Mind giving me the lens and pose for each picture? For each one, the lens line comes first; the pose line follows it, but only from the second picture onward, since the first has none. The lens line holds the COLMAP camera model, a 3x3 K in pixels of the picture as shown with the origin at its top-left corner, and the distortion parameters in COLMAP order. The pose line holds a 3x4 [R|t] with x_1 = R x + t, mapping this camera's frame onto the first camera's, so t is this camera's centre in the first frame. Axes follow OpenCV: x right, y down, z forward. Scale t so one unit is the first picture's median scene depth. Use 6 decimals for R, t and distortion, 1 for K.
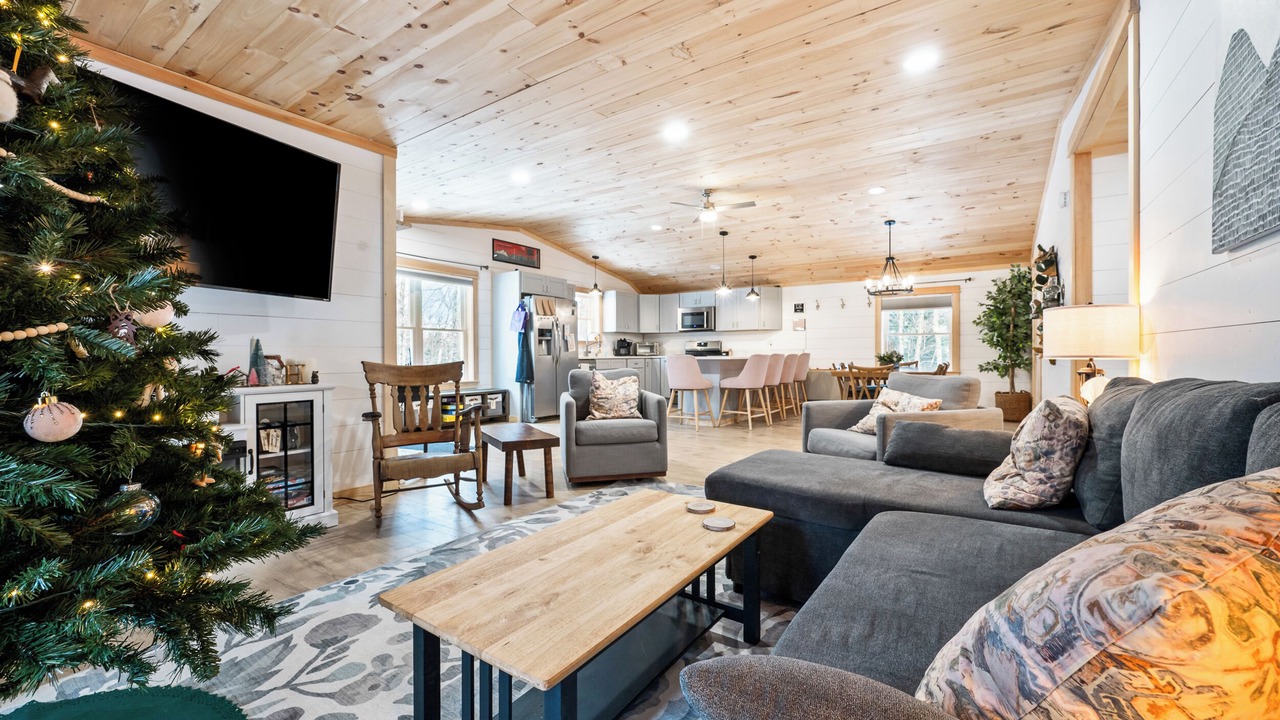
lens RADIAL K [[502.0, 0, 643.9], [0, 502.0, 354.6], [0, 0, 1]] dist [-0.000735, -0.000020]
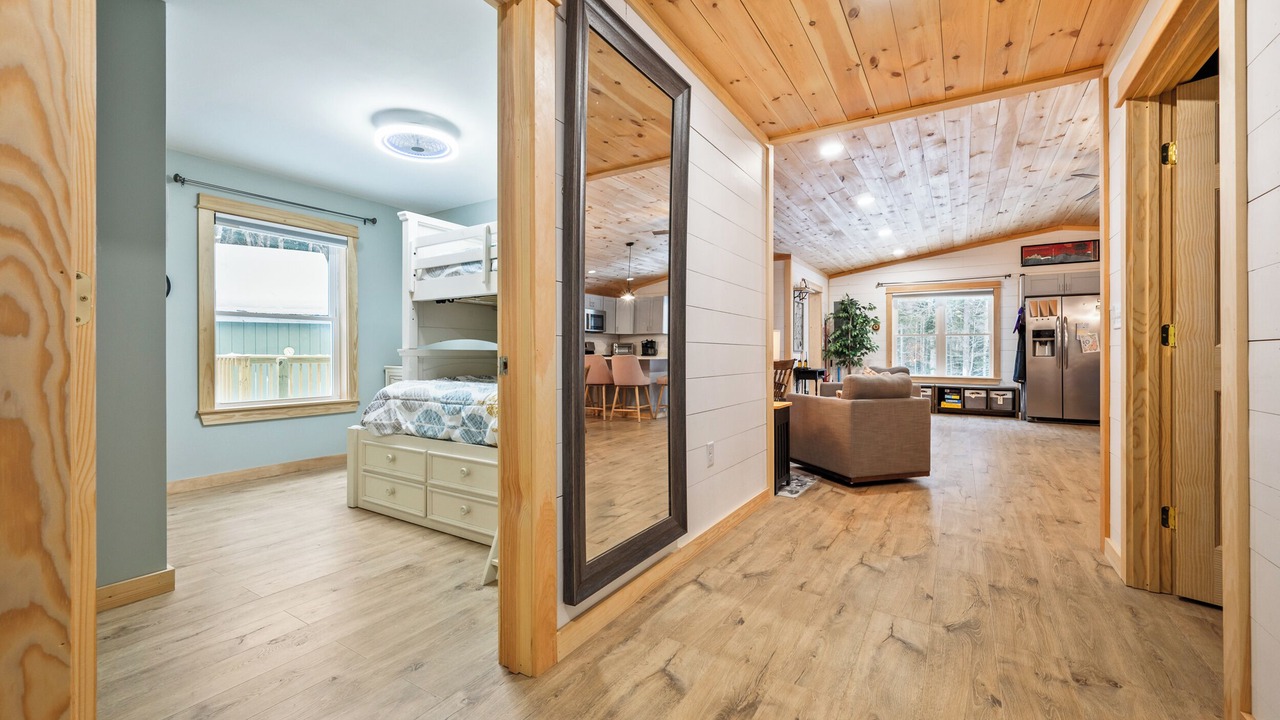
lens RADIAL K [[502.0, 0, 643.9], [0, 502.0, 354.6], [0, 0, 1]] dist [-0.000735, -0.000020]
pose [[0.031074, 0.004699, -0.999506, 0.838059], [-0.001592, 0.999988, 0.004652, -0.005880], [0.999516, 0.001447, 0.031081, 0.187265]]
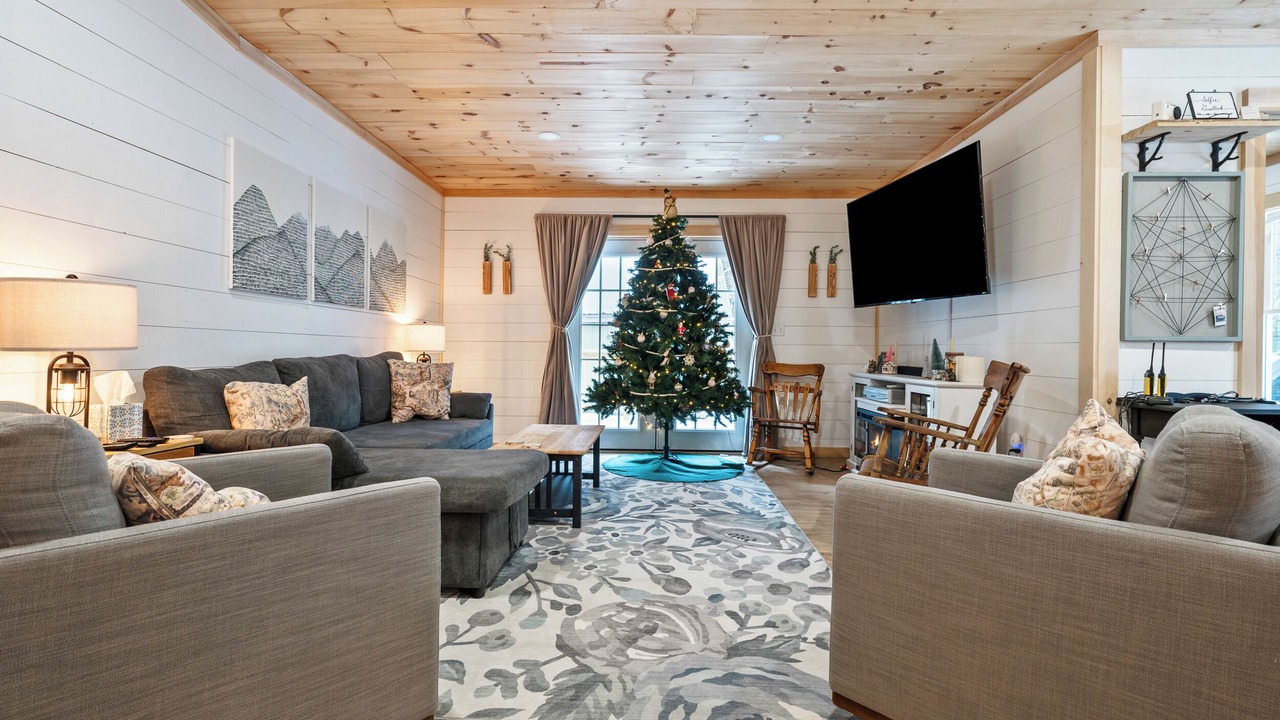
lens RADIAL K [[563.9, 0, 644.3], [0, 563.9, 354.3], [0, 0, 1]] dist [0.000506, 0.000278]
pose [[-0.840415, -0.003258, -0.541934, 0.206758], [-0.009269, 0.999922, 0.008363, -0.000035], [0.541864, 0.012052, -0.840380, 0.710939]]
